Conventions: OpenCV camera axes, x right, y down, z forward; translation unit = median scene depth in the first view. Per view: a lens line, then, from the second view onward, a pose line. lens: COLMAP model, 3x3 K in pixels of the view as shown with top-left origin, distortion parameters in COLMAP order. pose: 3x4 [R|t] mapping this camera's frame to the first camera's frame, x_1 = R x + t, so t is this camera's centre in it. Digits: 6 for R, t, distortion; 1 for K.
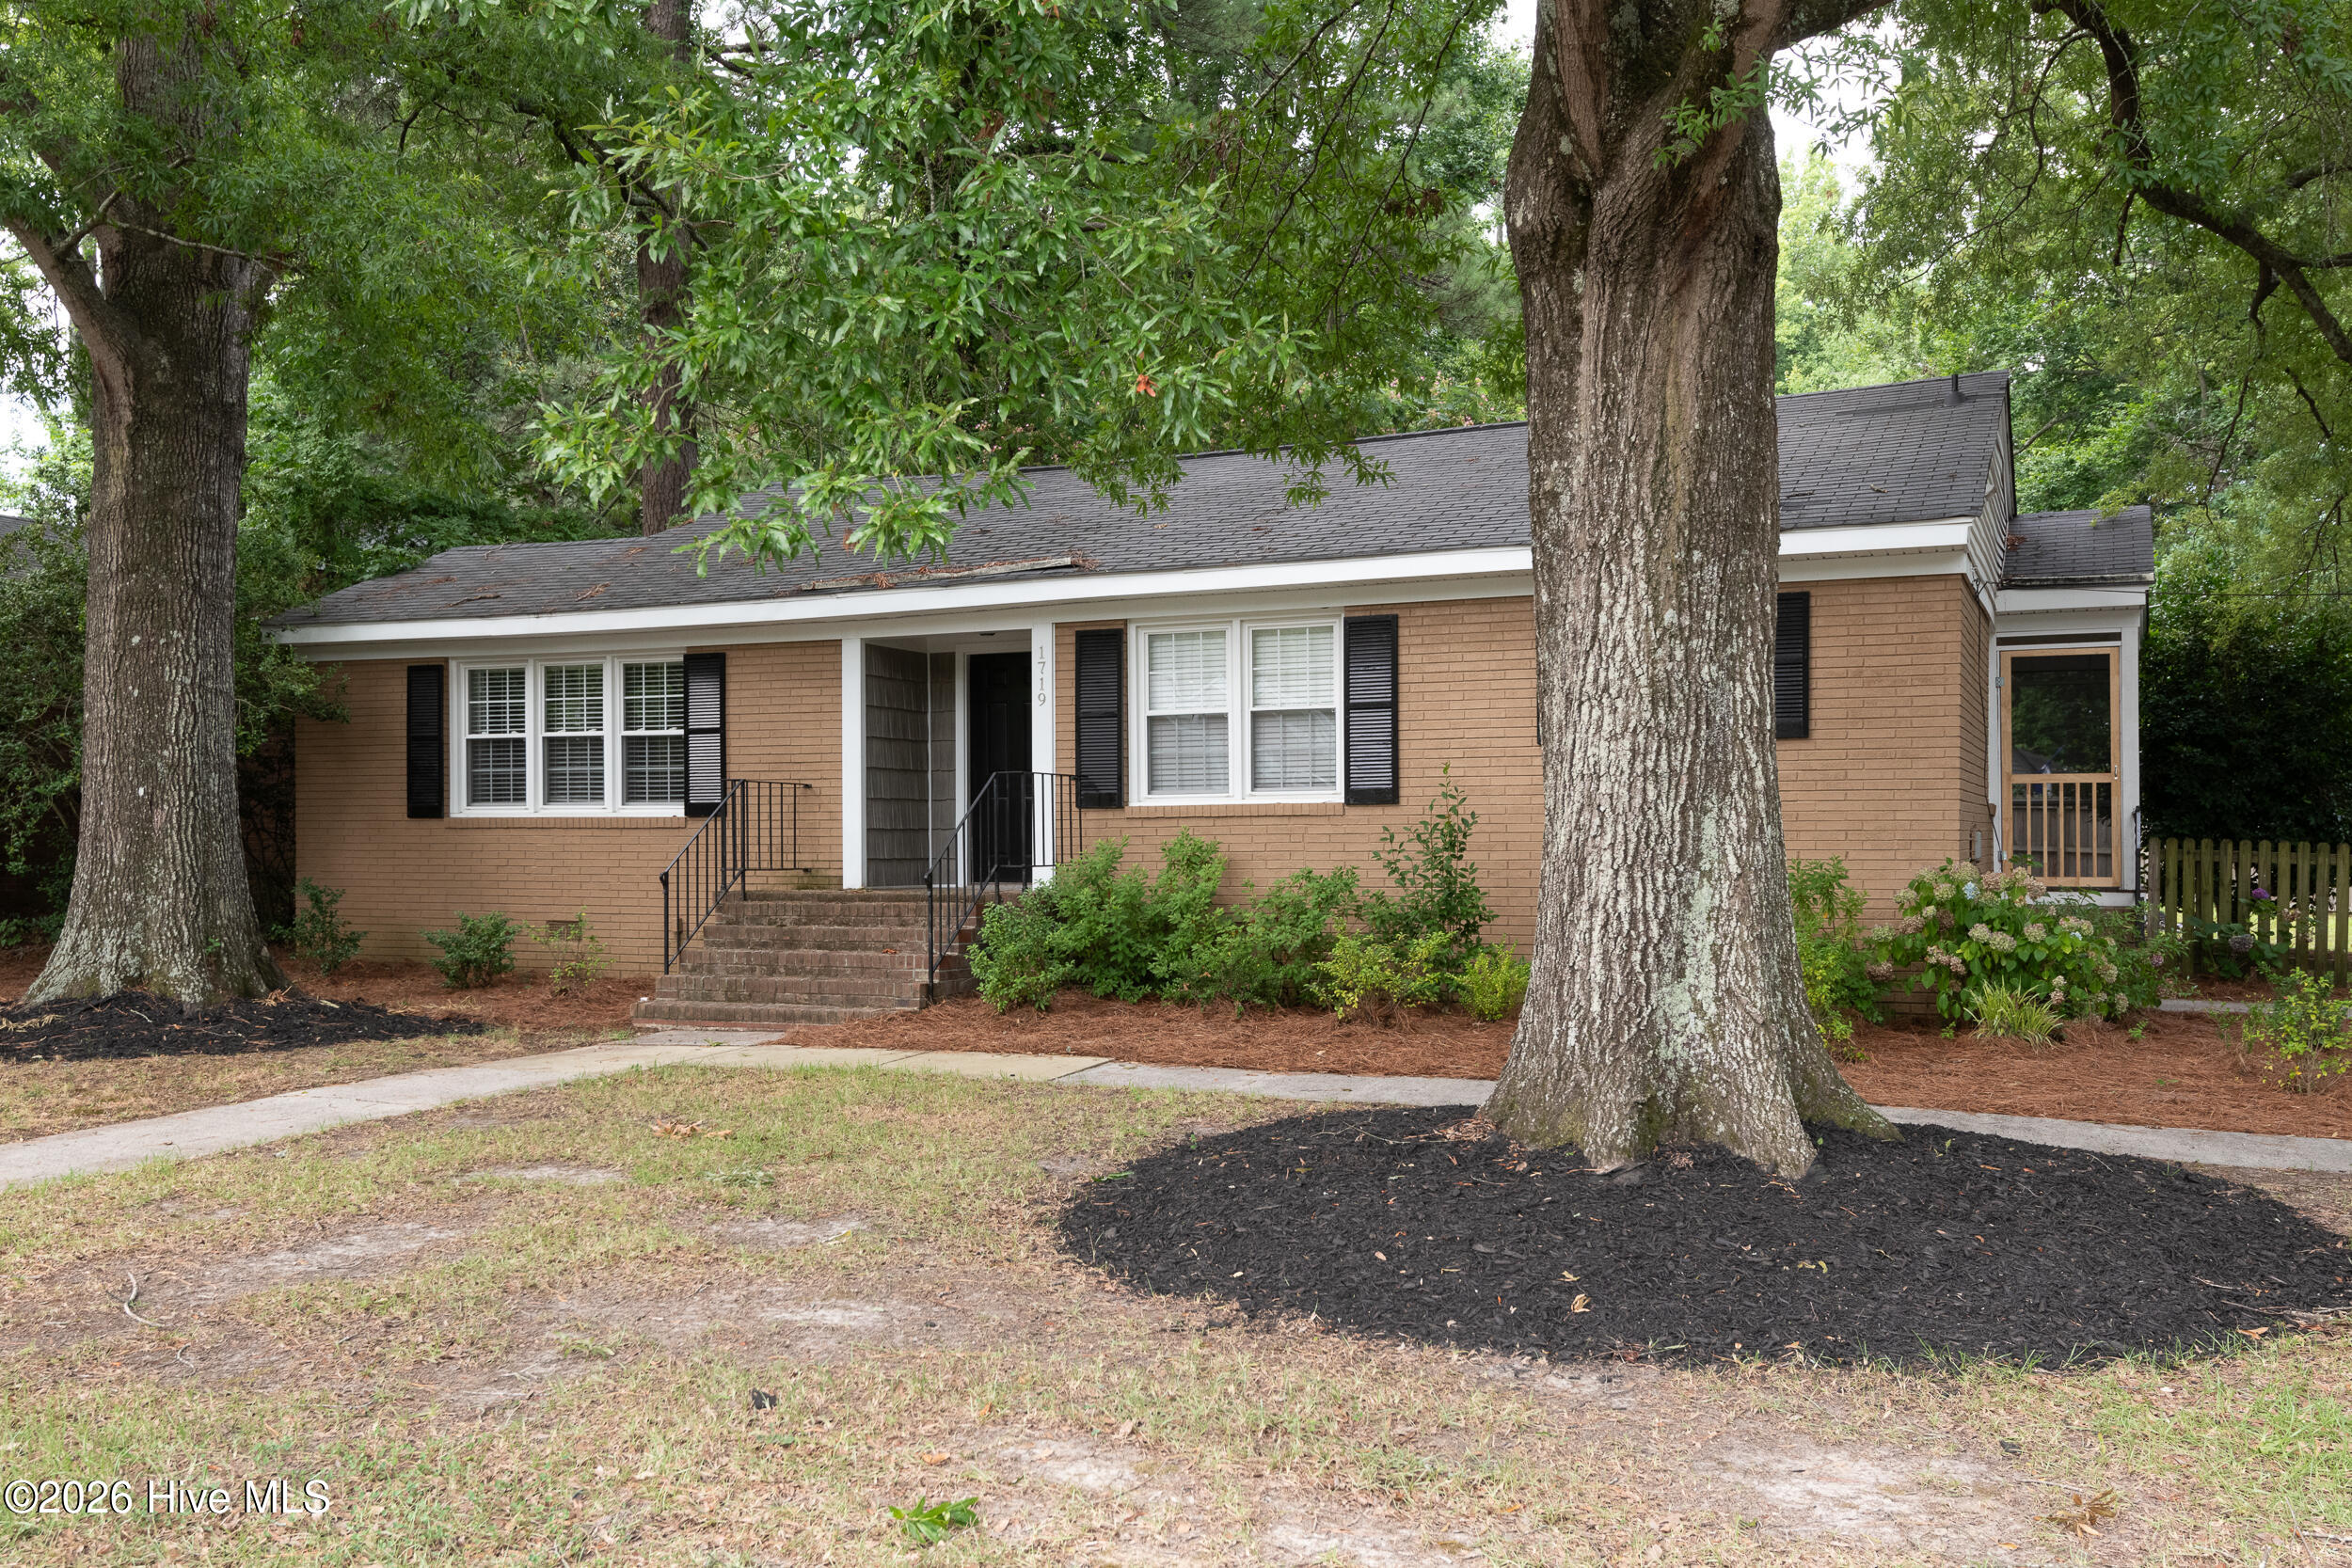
lens RADIAL K [[2089.1, 0, 1150.7], [0, 2089.1, 786.0], [0, 0, 1]] dist [0.014682, -0.000915]
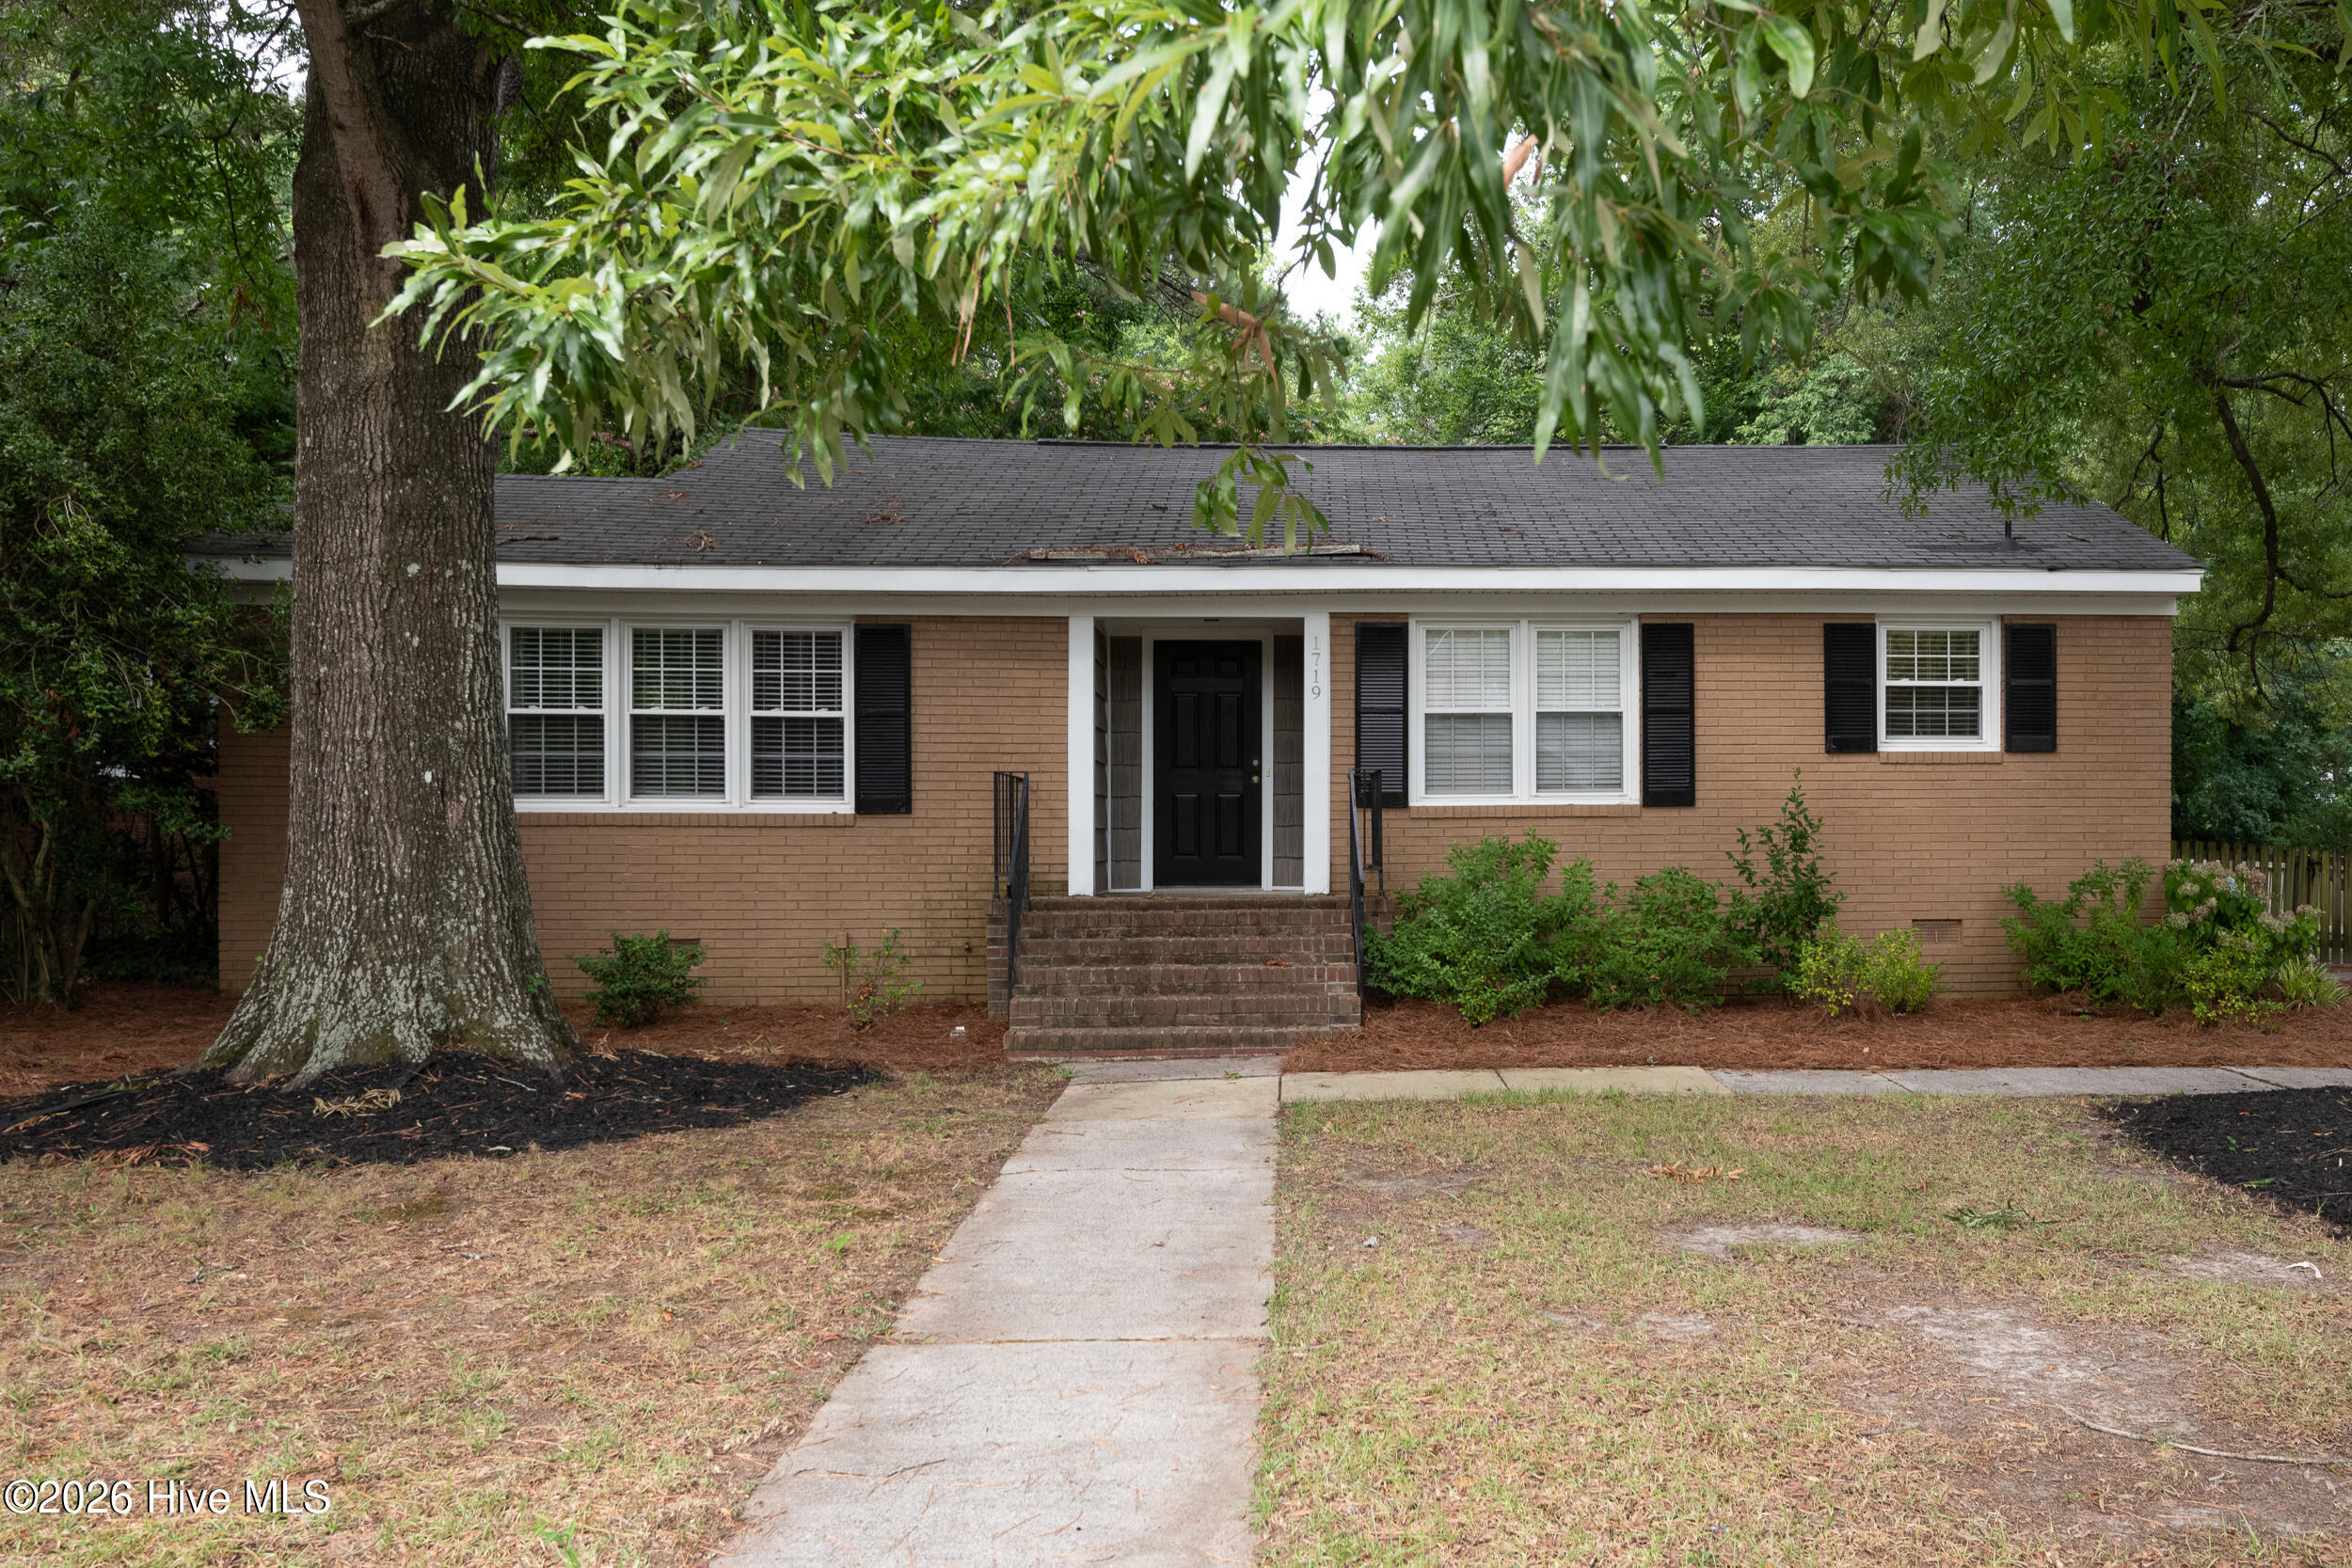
lens RADIAL K [[1929.0, 0, 1313.6], [0, 1929.0, 791.7], [0, 0, 1]] dist [0.016424, 0.004747]
pose [[0.875573, 0.011810, 0.482942, -0.480514], [-0.013515, 0.999909, 0.000050, 0.003634], [-0.482898, -0.006571, 0.875652, 0.236008]]
